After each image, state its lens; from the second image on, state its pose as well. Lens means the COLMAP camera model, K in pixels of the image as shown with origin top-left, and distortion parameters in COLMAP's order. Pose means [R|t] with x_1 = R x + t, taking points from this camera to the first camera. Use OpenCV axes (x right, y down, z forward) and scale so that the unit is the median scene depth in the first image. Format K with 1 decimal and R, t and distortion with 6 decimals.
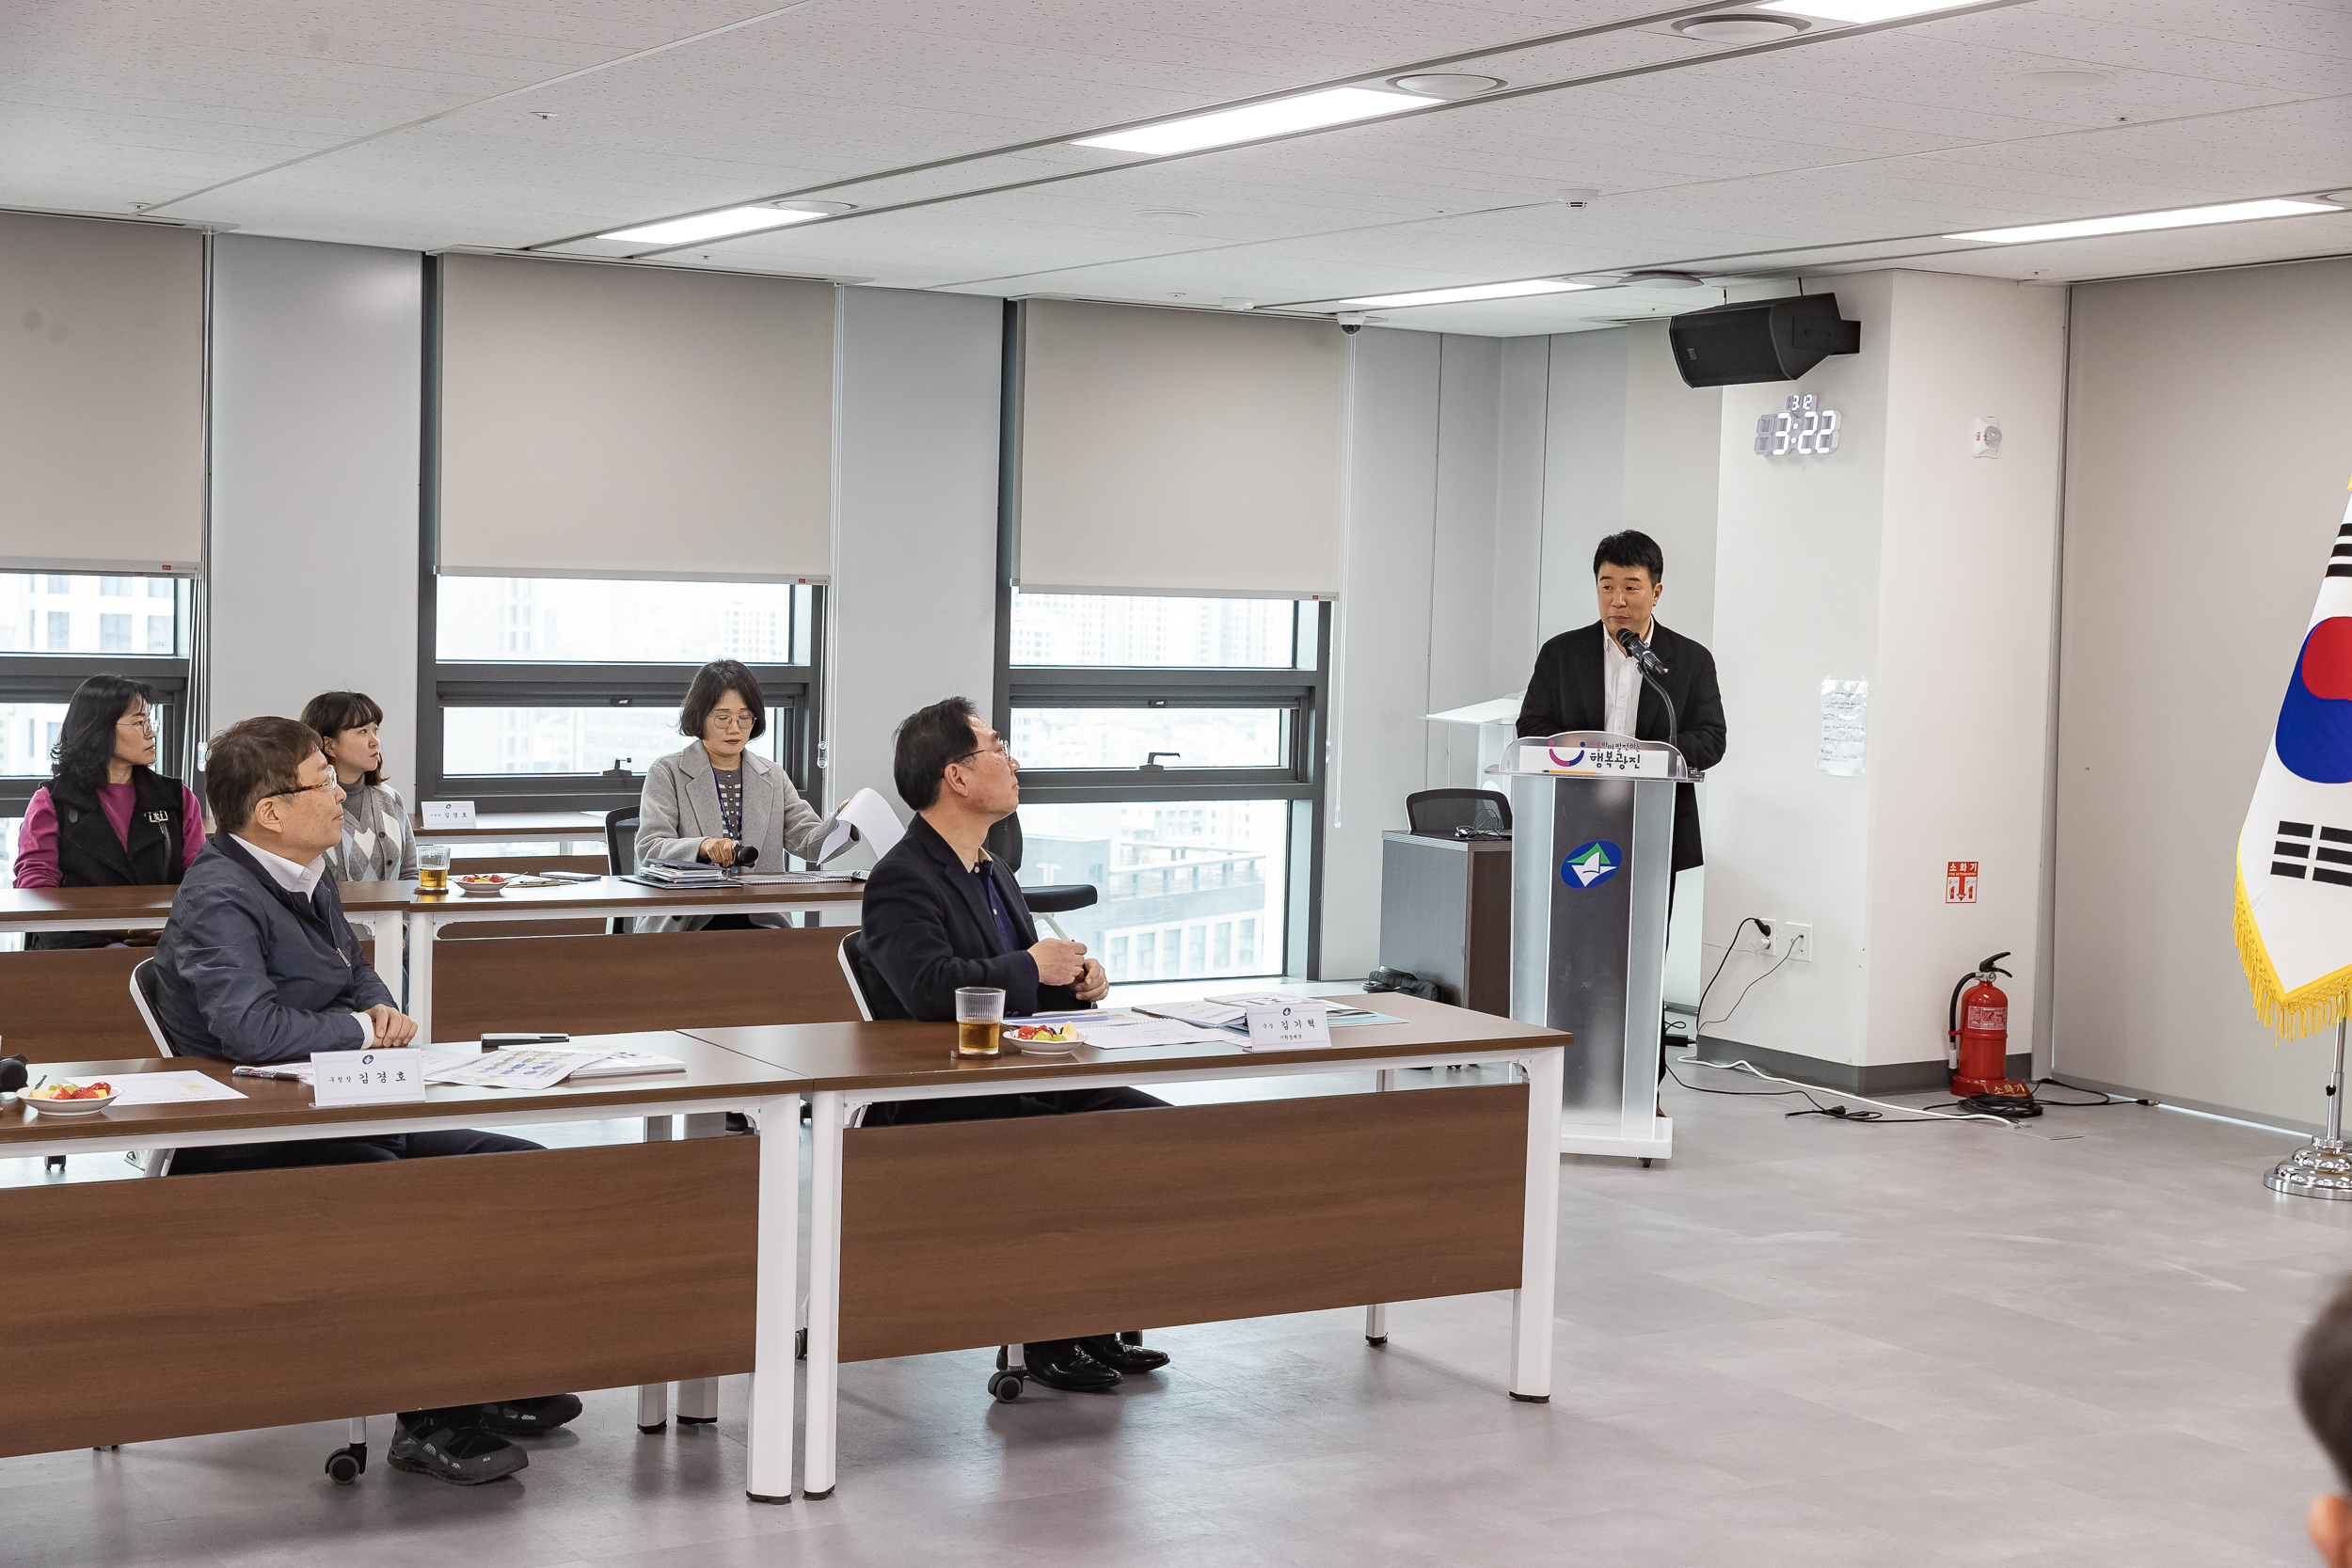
lens RADIAL K [[3234.6, 0, 1177.0], [0, 3234.6, 804.0], [0, 0, 1]] dist [0.036021, 0.057075]
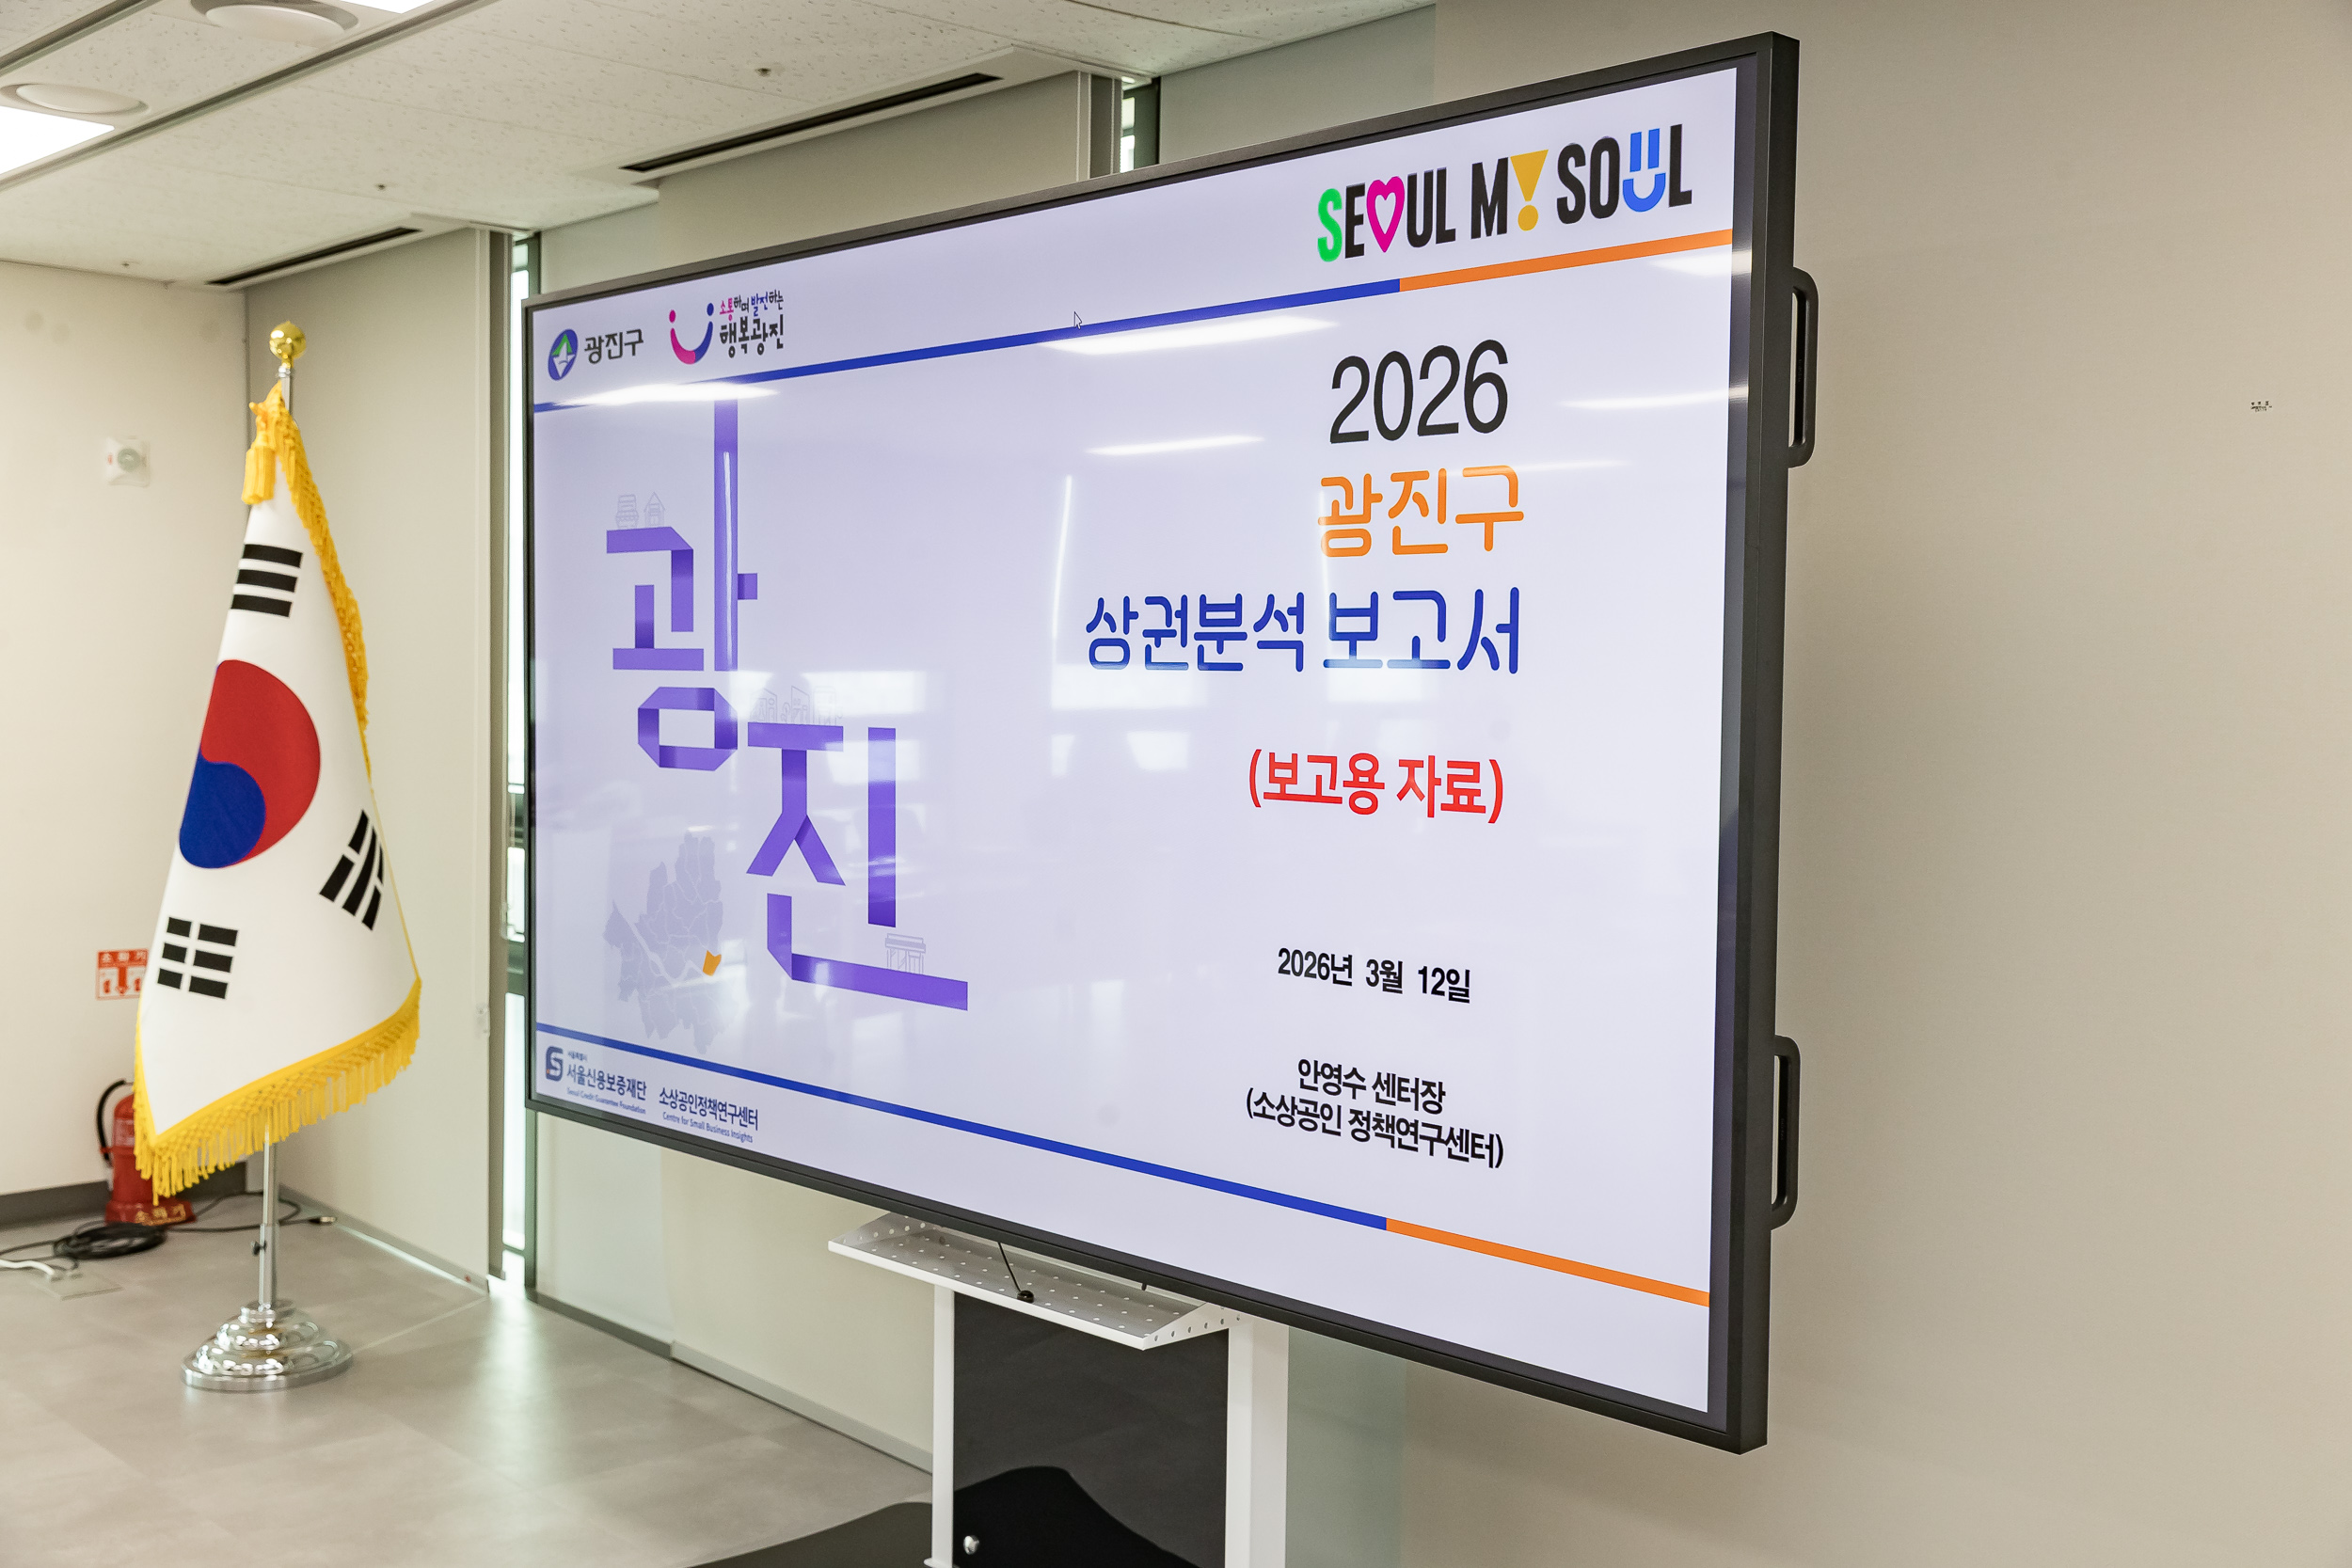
lens RADIAL K [[2363.7, 0, 1179.2], [0, 2363.7, 793.0], [0, 0, 1]] dist [0.022537, 0.009038]
pose [[0.978429, -0.017591, 0.205833, 0.399285], [0.020258, 0.999736, -0.010854, -0.011950], [-0.205587, 0.014789, 0.978527, 0.327202]]
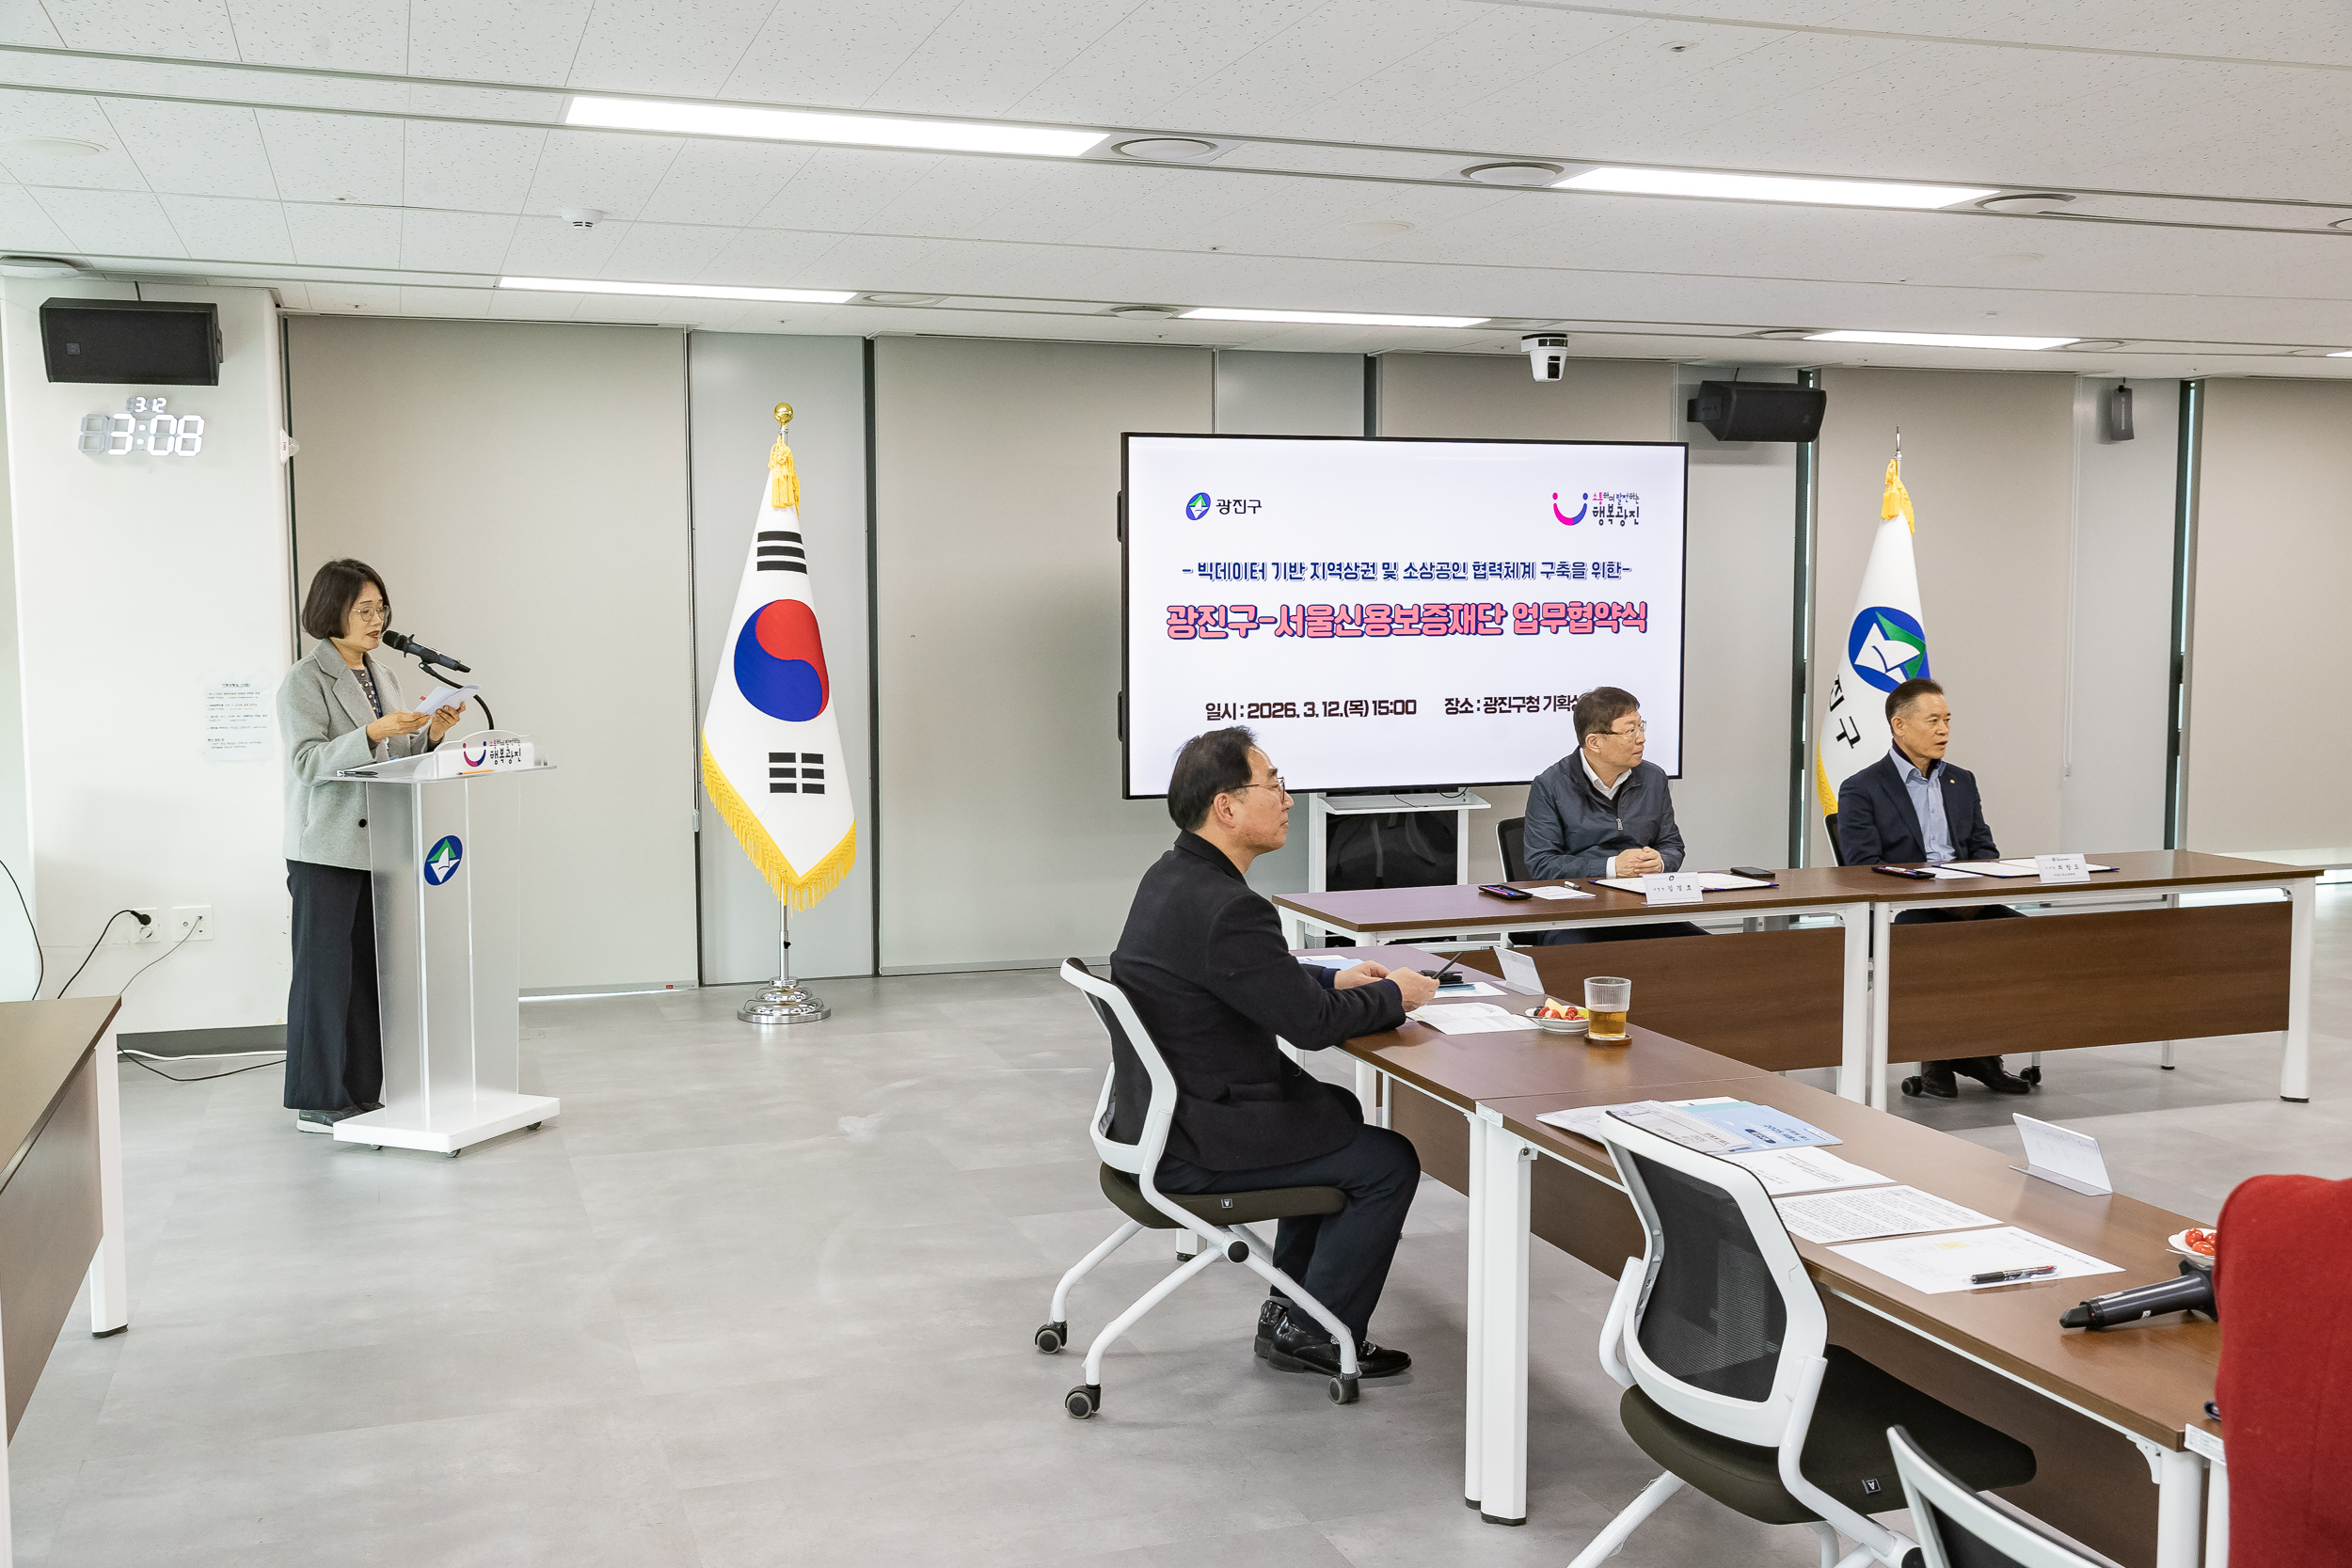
lens RADIAL K [[2288.1, 0, 1172.5], [0, 2288.1, 797.7], [0, 0, 1]] dist [0.012264, 0.039102]
pose [[0.215010, -0.114929, 0.969826, -0.471394], [0.072967, 0.992166, 0.101399, -0.052028], [-0.973882, 0.048963, 0.221712, 0.542372]]
